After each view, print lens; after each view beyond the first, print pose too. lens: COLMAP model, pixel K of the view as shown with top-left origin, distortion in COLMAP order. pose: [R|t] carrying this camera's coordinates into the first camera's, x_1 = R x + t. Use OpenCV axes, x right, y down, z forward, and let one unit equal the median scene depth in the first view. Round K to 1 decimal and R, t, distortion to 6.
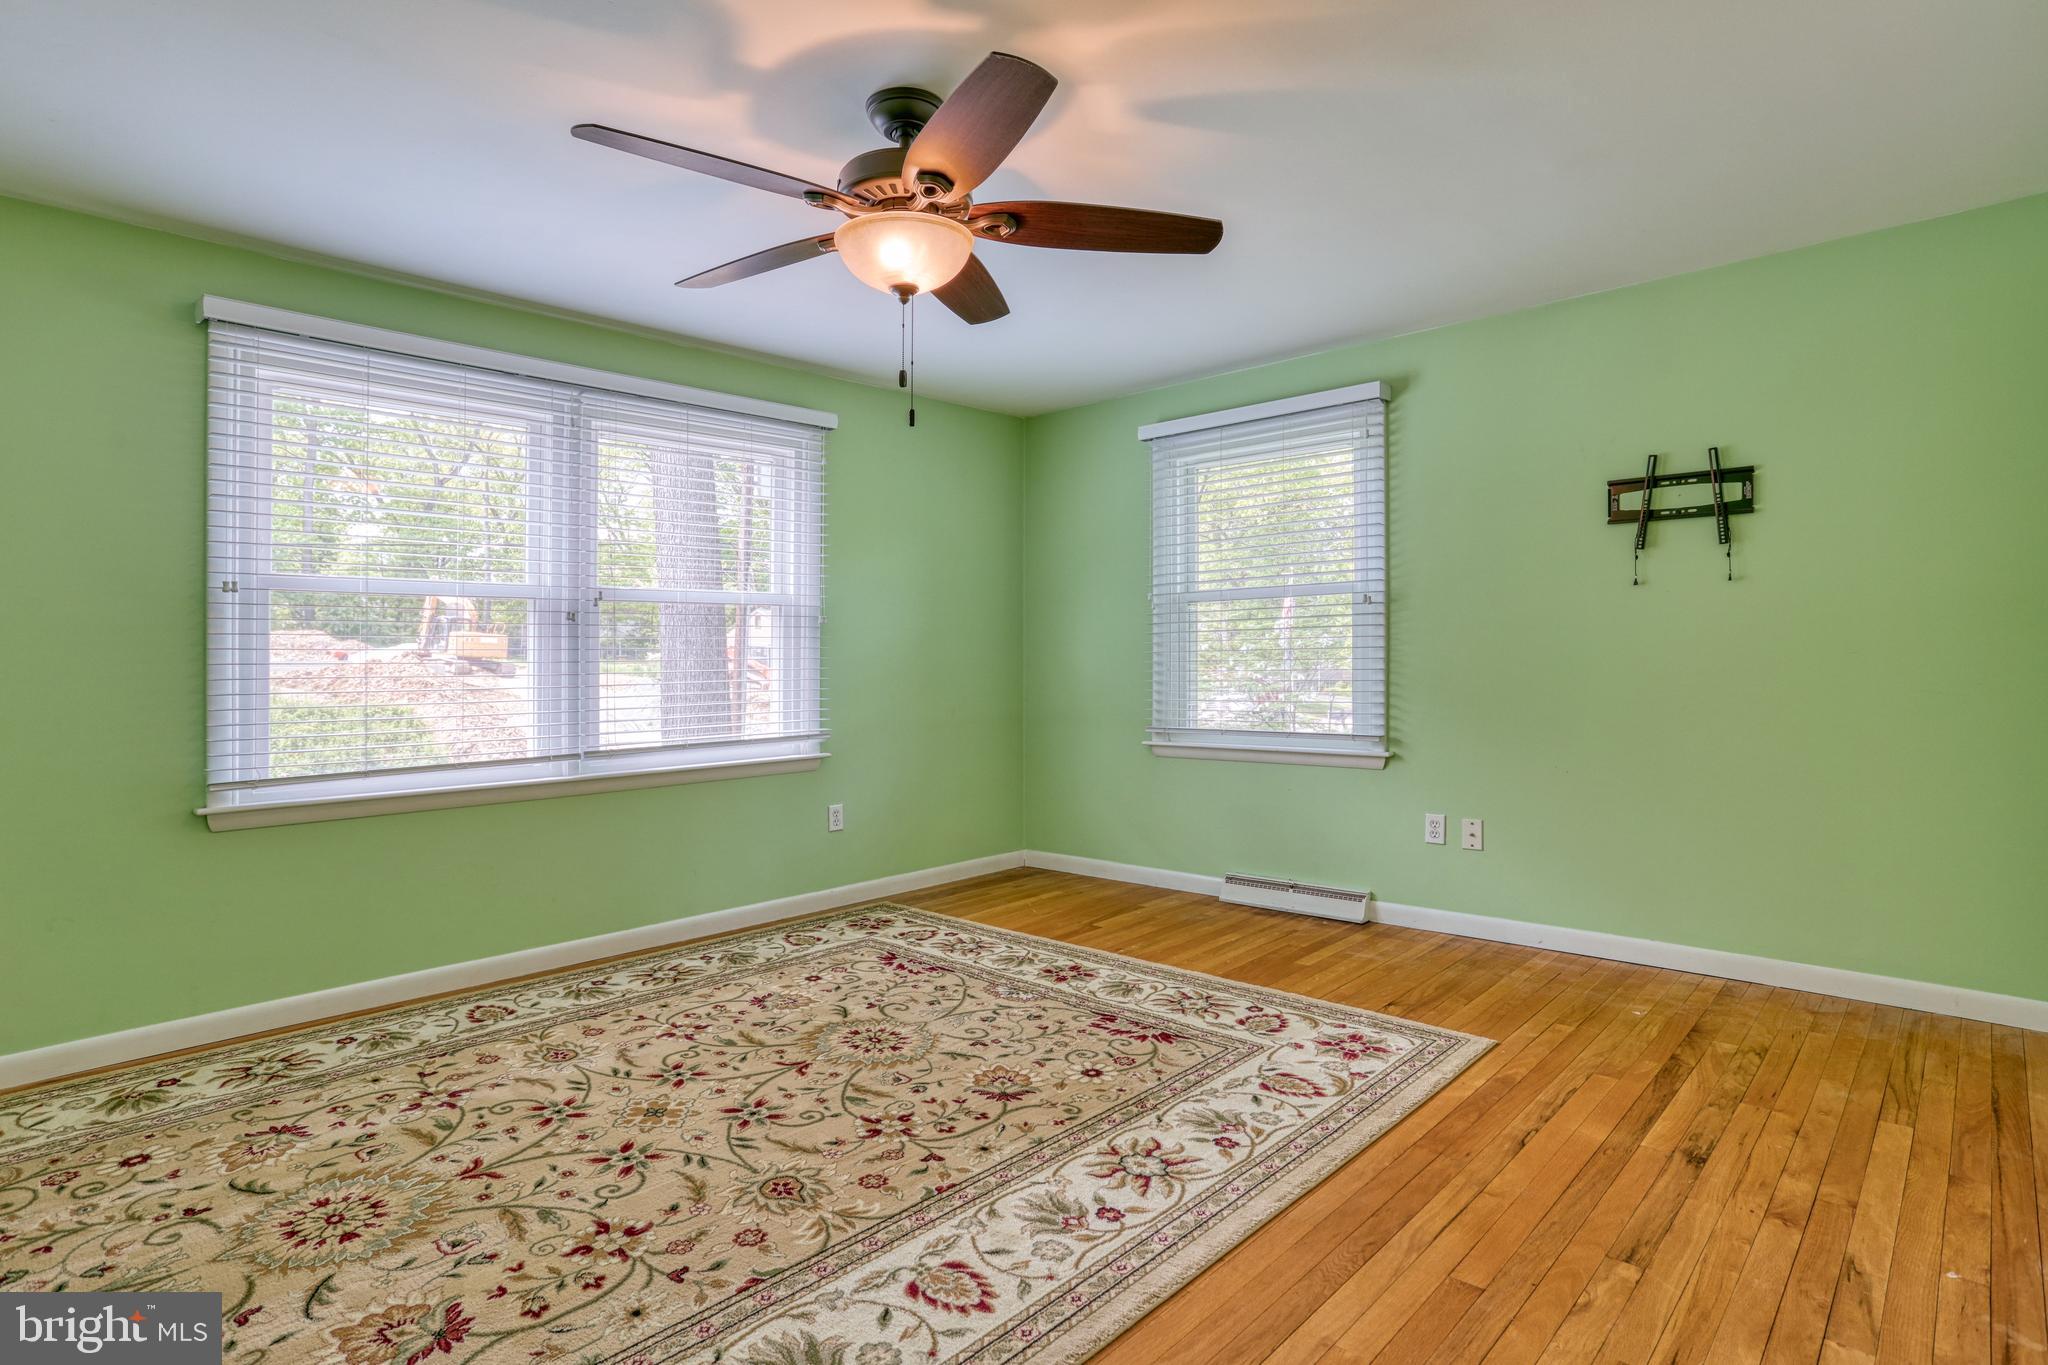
lens RADIAL K [[823.9, 0, 1024.0], [0, 823.9, 682.5], [0, 0, 1]] dist [-0.002200, 0.005463]
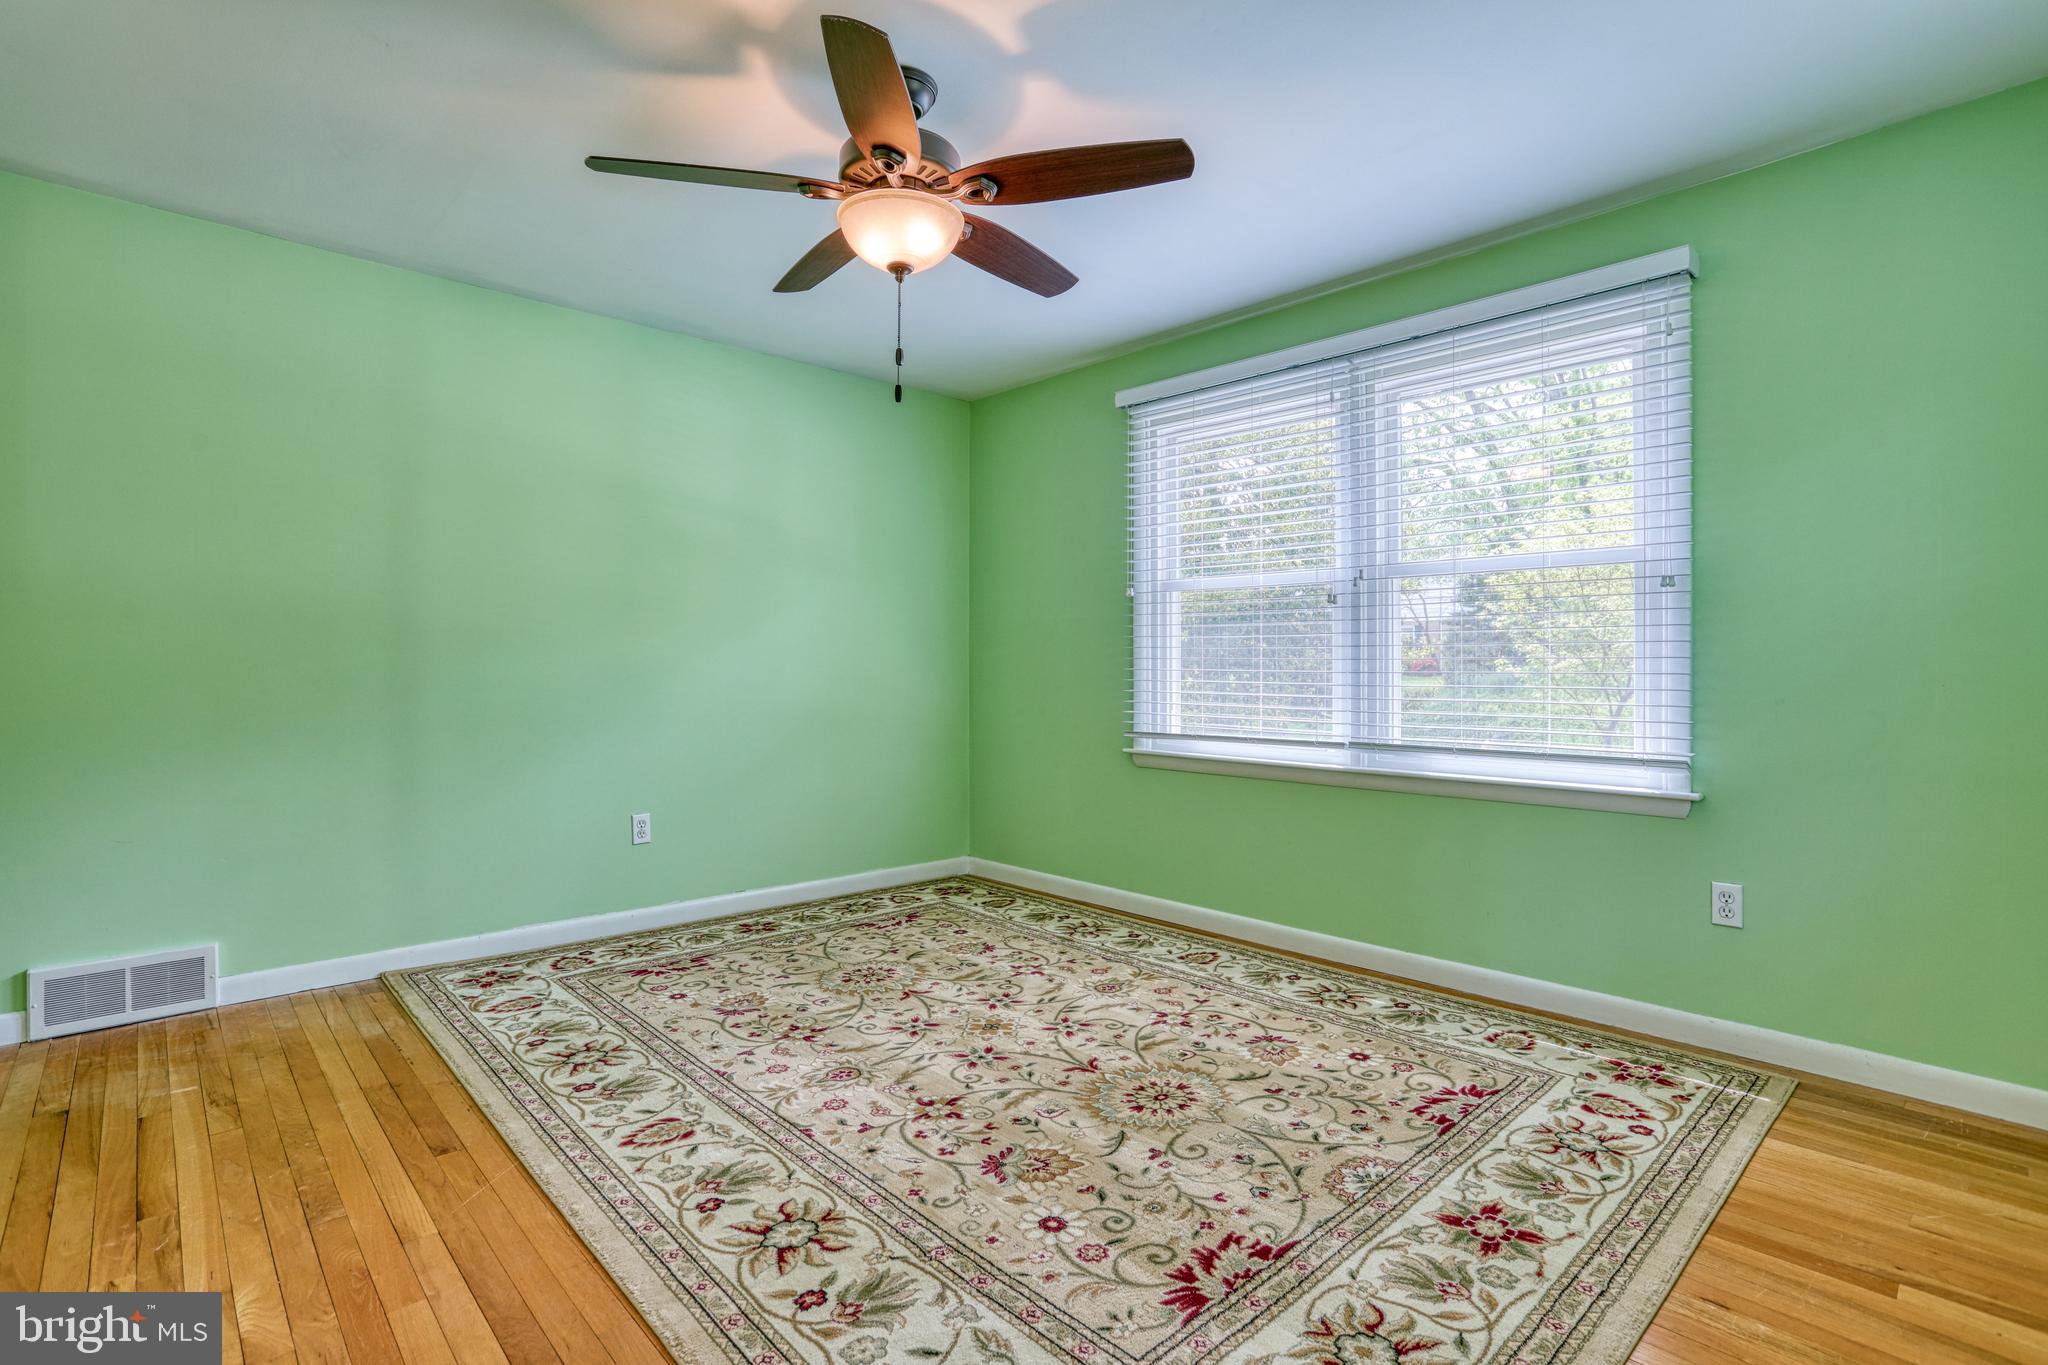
lens RADIAL K [[982.0, 0, 1018.8], [0, 982.0, 675.8], [0, 0, 1]] dist [-0.053573, 0.039698]
pose [[0.043561, 0.015195, -0.998935, 0.767931], [-0.020178, 0.999694, 0.014327, 0.006687], [0.998847, 0.019533, 0.043854, 0.810699]]
